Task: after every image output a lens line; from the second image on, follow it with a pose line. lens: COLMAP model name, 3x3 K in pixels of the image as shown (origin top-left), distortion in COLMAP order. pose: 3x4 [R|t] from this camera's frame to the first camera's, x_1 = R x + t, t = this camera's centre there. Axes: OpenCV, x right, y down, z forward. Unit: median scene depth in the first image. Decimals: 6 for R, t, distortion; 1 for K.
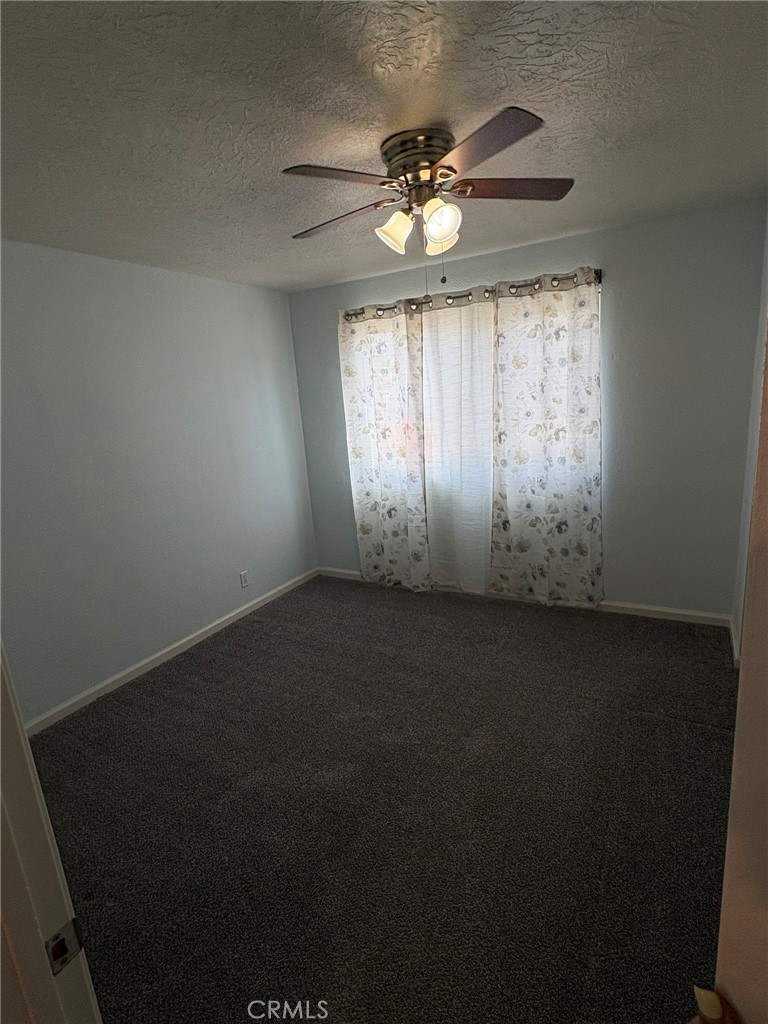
lens RADIAL K [[513.8, 0, 383.7], [0, 513.8, 510.4], [0, 0, 1]] dist [-0.003175, -0.000547]
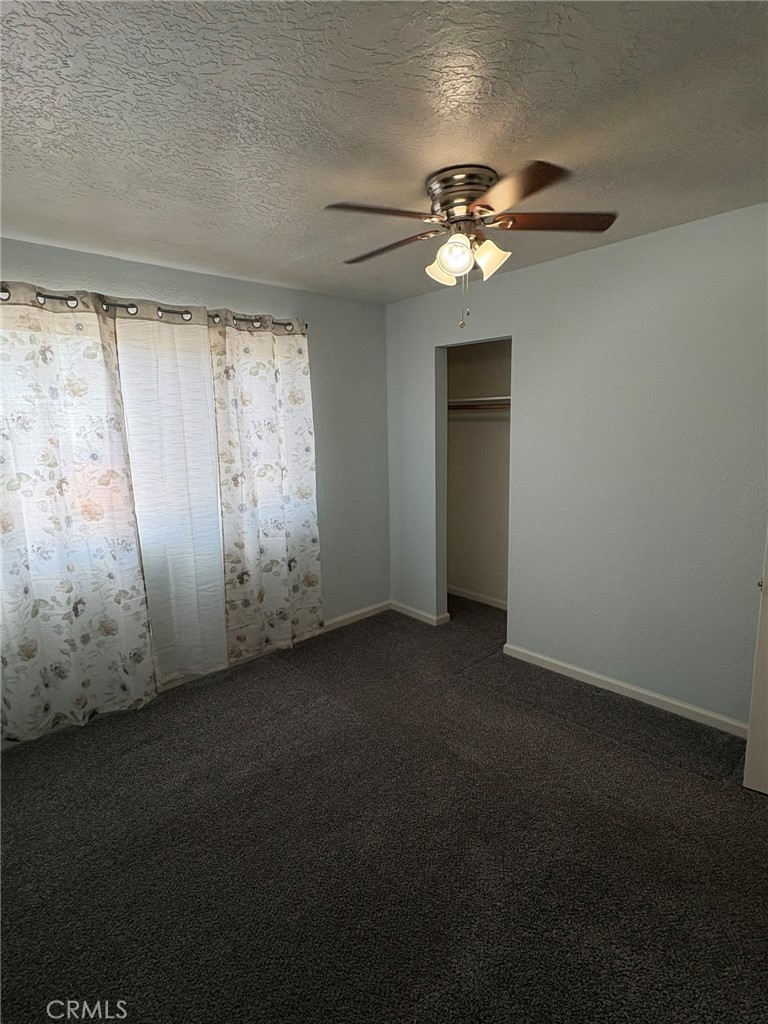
lens RADIAL K [[513.8, 0, 384.7], [0, 513.8, 512.7], [0, 0, 1]] dist [-0.003175, -0.000547]
pose [[0.318736, -0.100026, 0.942551, -0.501225], [0.212552, 0.976633, 0.031766, -0.056359], [-0.923704, 0.190216, 0.332549, 0.446052]]
